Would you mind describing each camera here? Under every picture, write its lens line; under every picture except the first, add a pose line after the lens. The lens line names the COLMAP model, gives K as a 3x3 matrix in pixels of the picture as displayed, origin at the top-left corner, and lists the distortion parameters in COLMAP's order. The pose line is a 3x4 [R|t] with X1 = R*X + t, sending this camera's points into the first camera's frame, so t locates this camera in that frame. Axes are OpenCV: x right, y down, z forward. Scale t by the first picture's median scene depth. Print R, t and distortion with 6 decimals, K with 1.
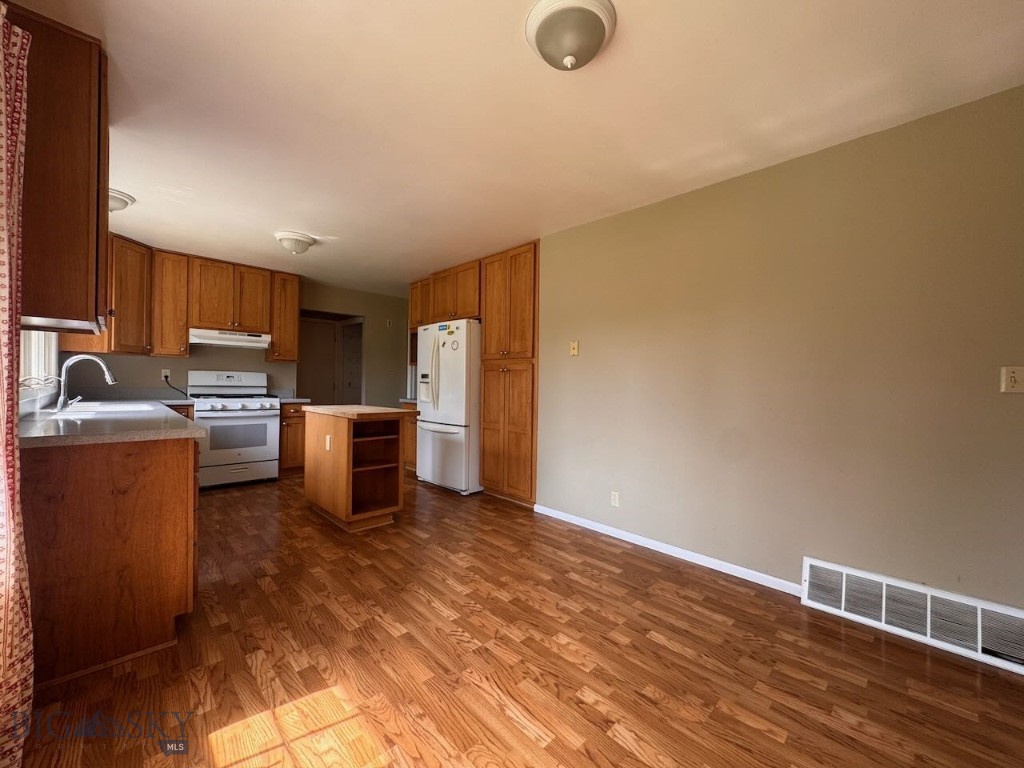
lens RADIAL K [[411.2, 0, 514.0], [0, 411.2, 387.8], [0, 0, 1]] dist [-0.002281, 0.000102]
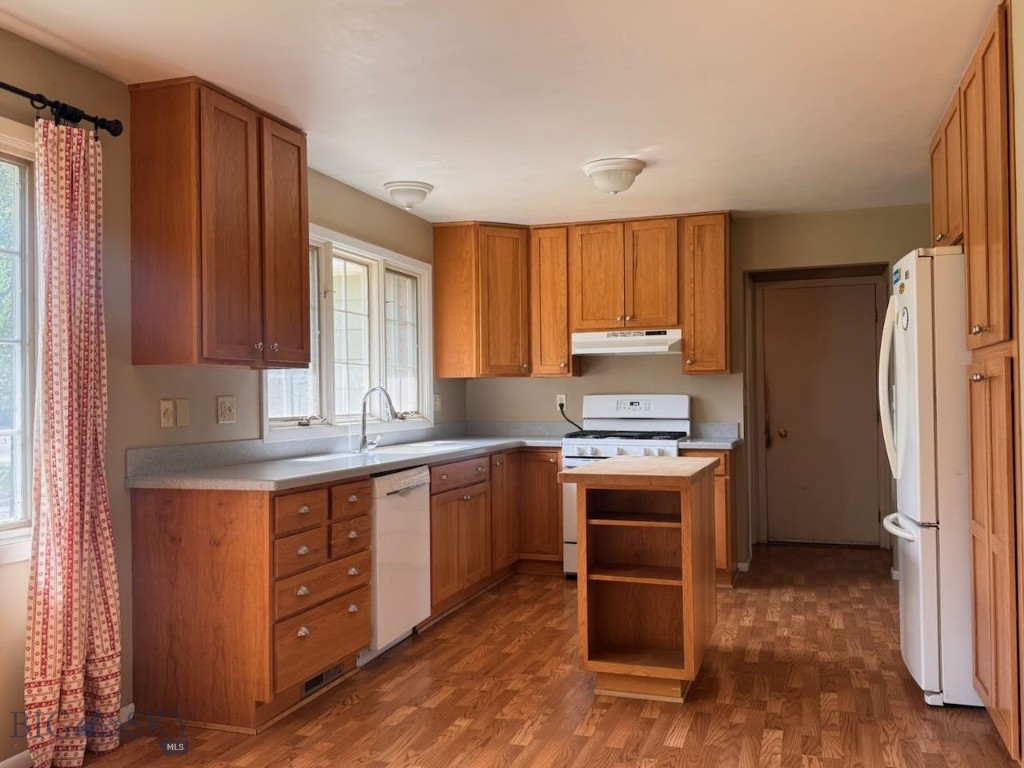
lens RADIAL K [[880.0, 0, 509.6], [0, 880.0, 382.4], [0, 0, 1]] dist [0.039799, -0.054555]
pose [[0.449801, -0.036302, -0.892391, 0.552371], [0.008625, 0.999304, -0.036304, -0.016008], [0.893087, 0.008632, 0.449800, 0.330001]]
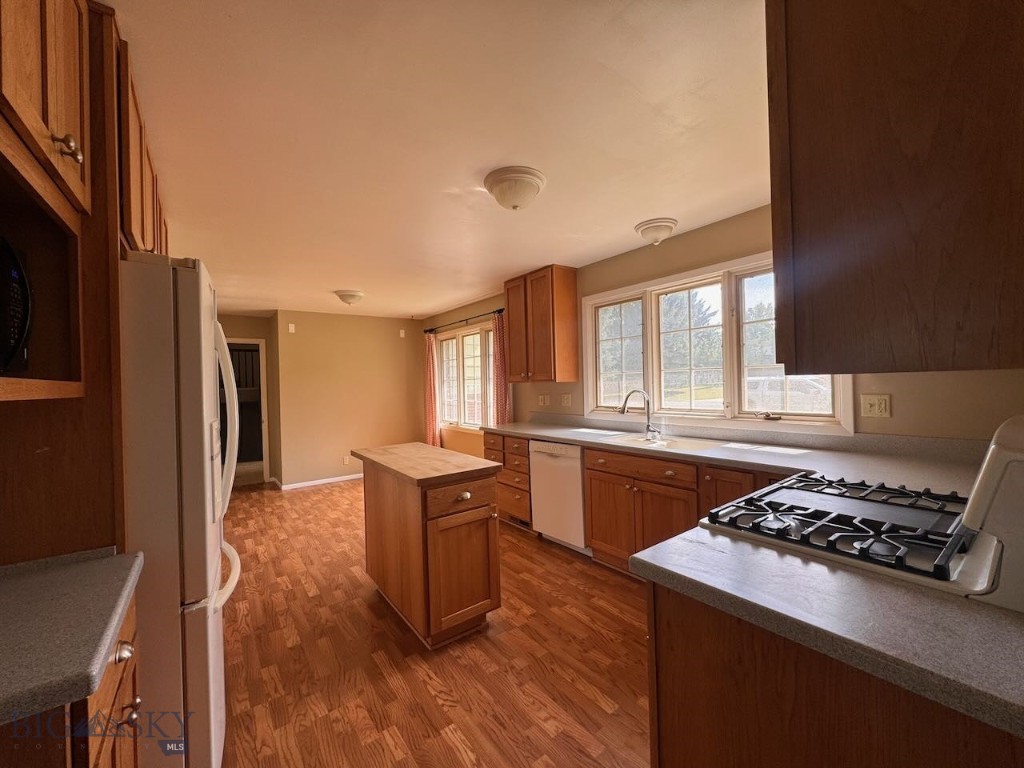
lens RADIAL K [[411.2, 0, 509.3], [0, 411.2, 384.3], [0, 0, 1]] dist [-0.002281, 0.000102]
pose [[-0.990244, 0.007344, 0.139152, -0.655154], [0.009668, 0.999825, 0.016027, -0.092621], [-0.139010, 0.017216, -0.990141, 1.726586]]
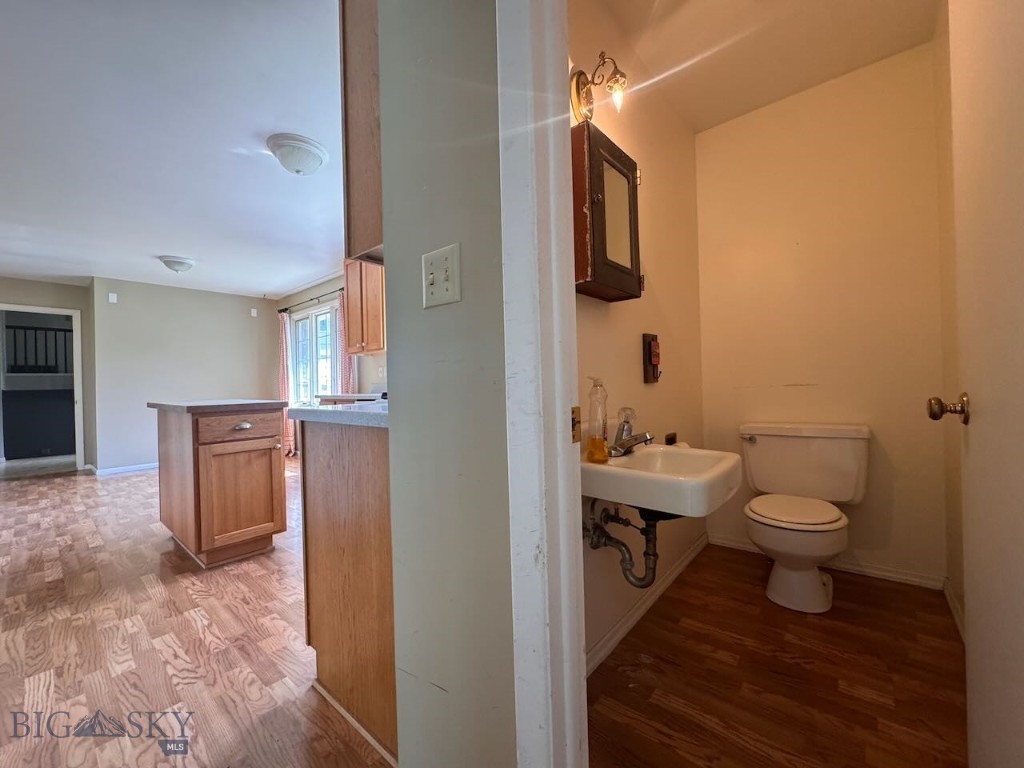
lens RADIAL K [[411.2, 0, 510.1], [0, 411.2, 384.8], [0, 0, 1]] dist [-0.002281, 0.000102]
pose [[-0.996211, 0.004469, -0.086850, -0.885043], [0.003926, 0.999972, 0.006421, 0.015046], [0.086876, 0.006056, -0.996201, 1.843248]]
